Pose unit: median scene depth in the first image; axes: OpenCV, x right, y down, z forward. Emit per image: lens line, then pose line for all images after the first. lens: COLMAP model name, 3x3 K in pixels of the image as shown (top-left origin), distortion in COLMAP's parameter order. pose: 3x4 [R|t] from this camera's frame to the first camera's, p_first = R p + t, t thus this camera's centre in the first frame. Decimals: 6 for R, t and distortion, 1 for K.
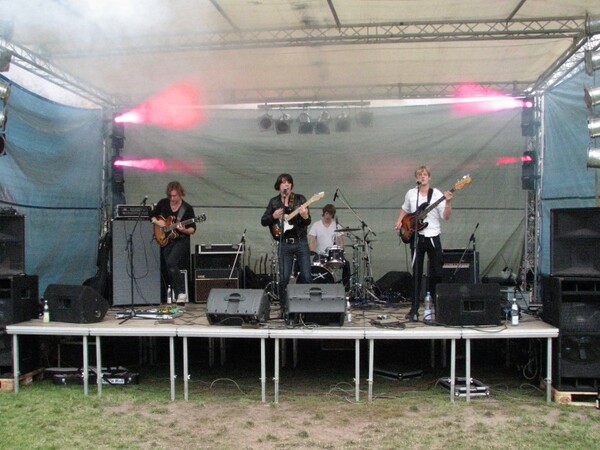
lens RADIAL K [[640.6, 0, 300.0], [0, 640.6, 225.0], [0, 0, 1]] dist [-0.250343, 0.310472]
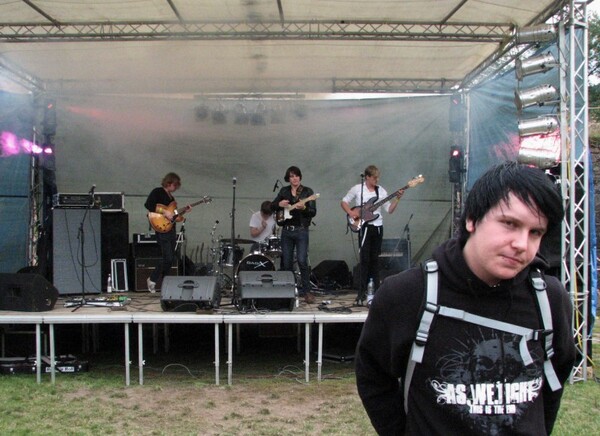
lens RADIAL K [[670.2, 0, 300.0], [0, 670.2, 218.0], [0, 0, 1]] dist [-0.280435, 0.337197]
pose [[0.988280, 0.006130, 0.152532, -0.080979], [-0.006623, 0.999974, 0.002723, 0.002125], [-0.152511, -0.003702, 0.988295, -0.079953]]
